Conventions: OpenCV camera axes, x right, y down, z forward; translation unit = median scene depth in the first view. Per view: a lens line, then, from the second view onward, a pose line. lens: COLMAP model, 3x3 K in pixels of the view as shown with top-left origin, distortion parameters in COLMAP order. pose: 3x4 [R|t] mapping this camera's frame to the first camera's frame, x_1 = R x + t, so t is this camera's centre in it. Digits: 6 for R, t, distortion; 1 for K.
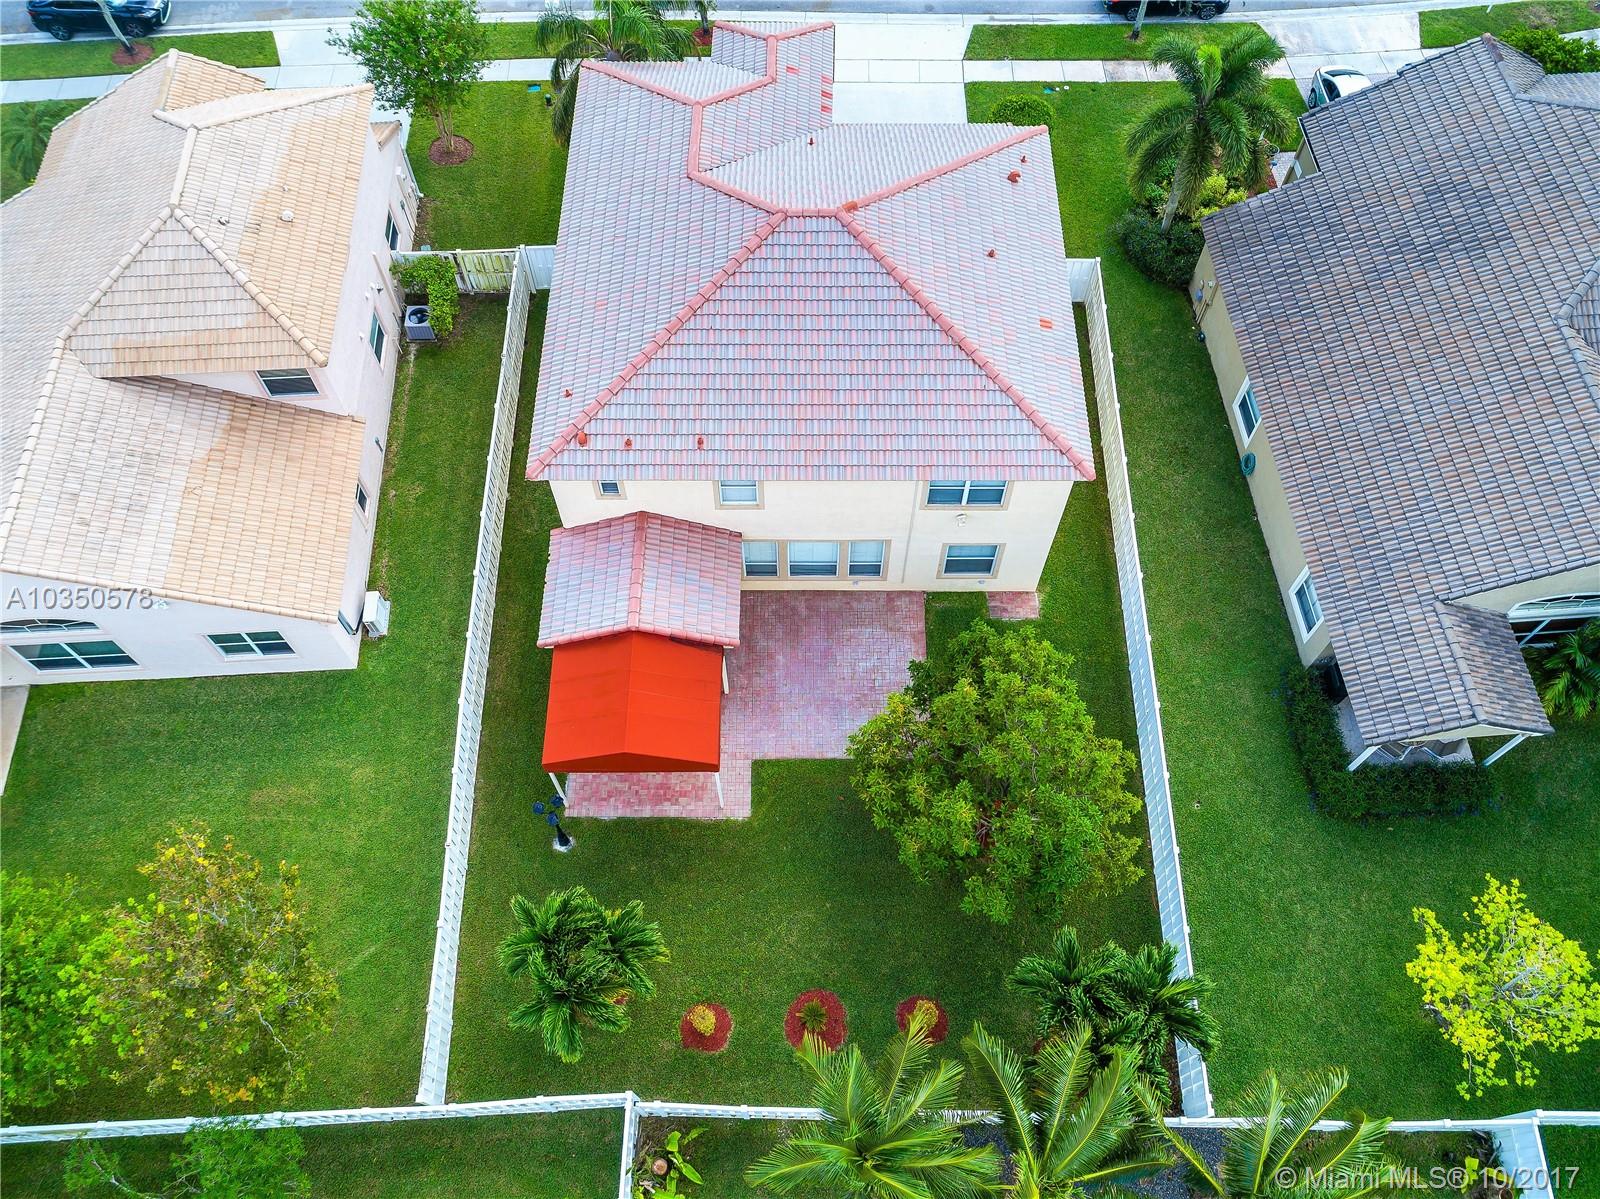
lens RADIAL K [[1135.7, 0, 800.0], [0, 1135.7, 599.5], [0, 0, 1]] dist [-0.008204, -0.005043]
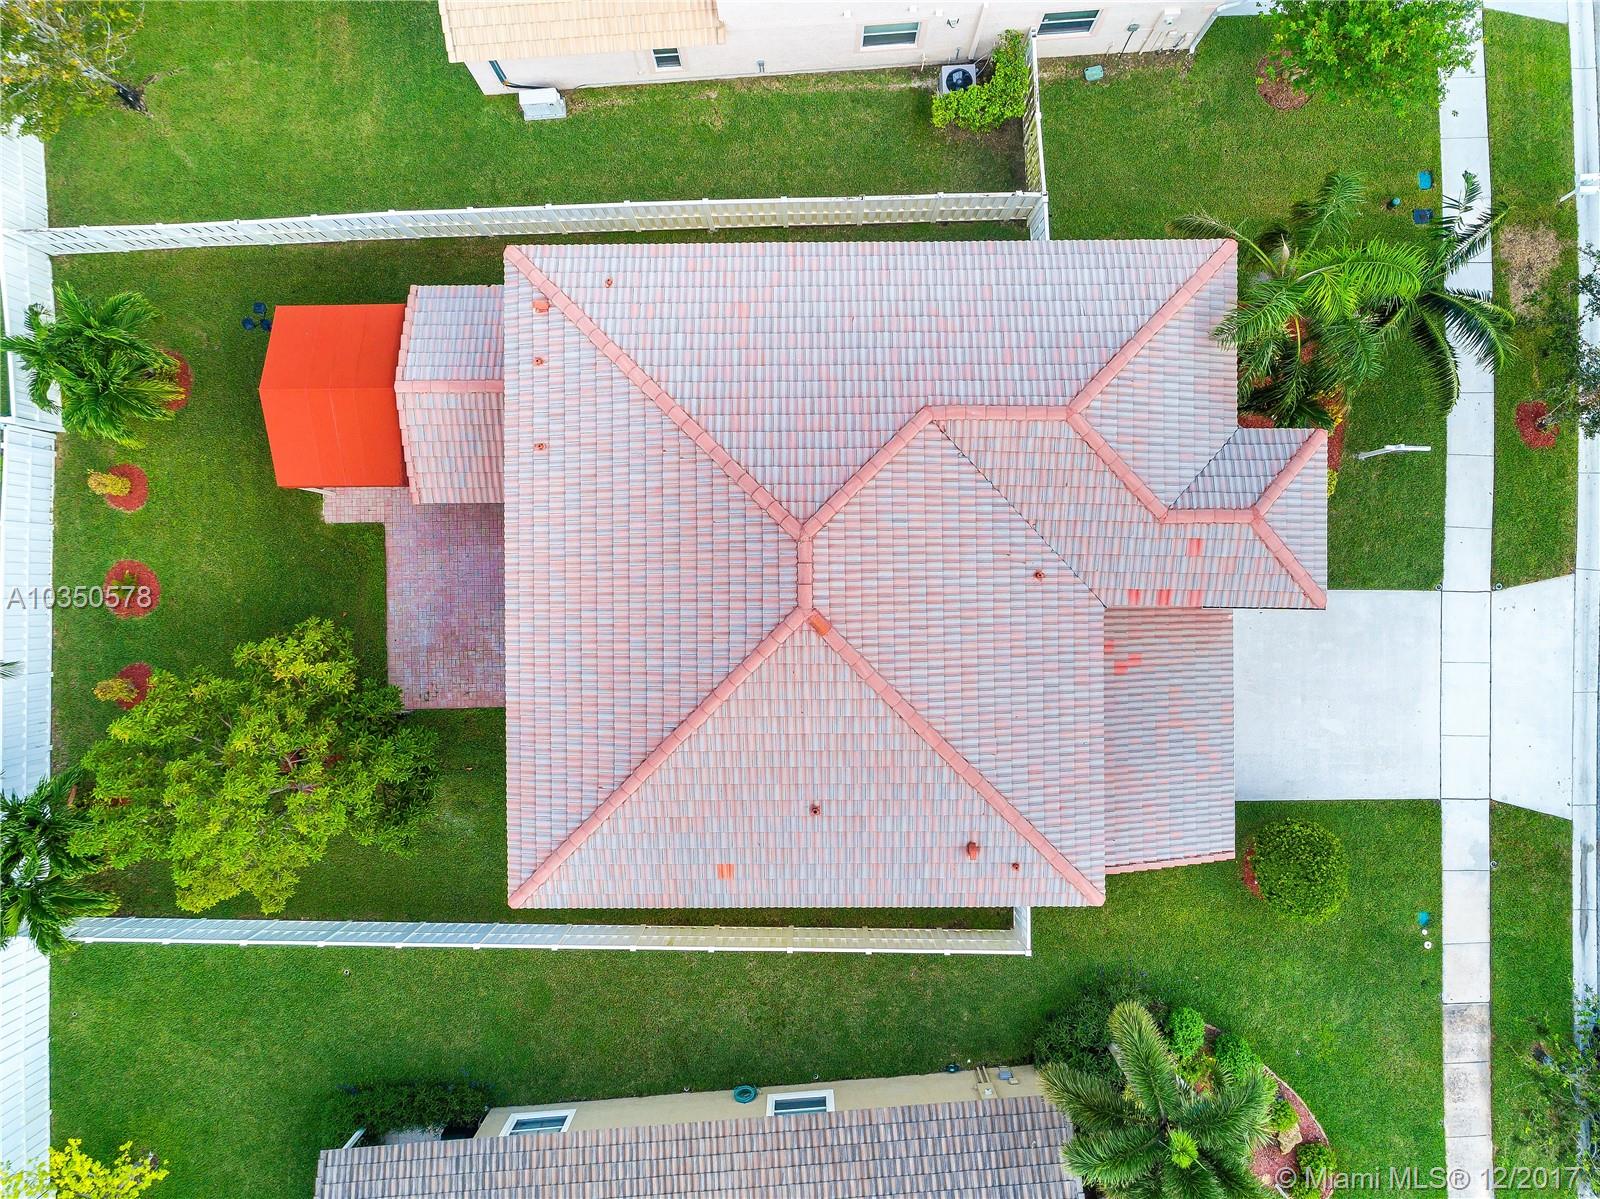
lens RADIAL K [[1135.7, 0, 800.0], [0, 1135.7, 599.5], [0, 0, 1]] dist [-0.008204, -0.005043]
pose [[0.008978, 0.999918, 0.009137, 0.017533], [-0.889393, 0.003808, 0.457128, -0.608577], [0.457056, -0.012231, 0.889354, 0.293451]]
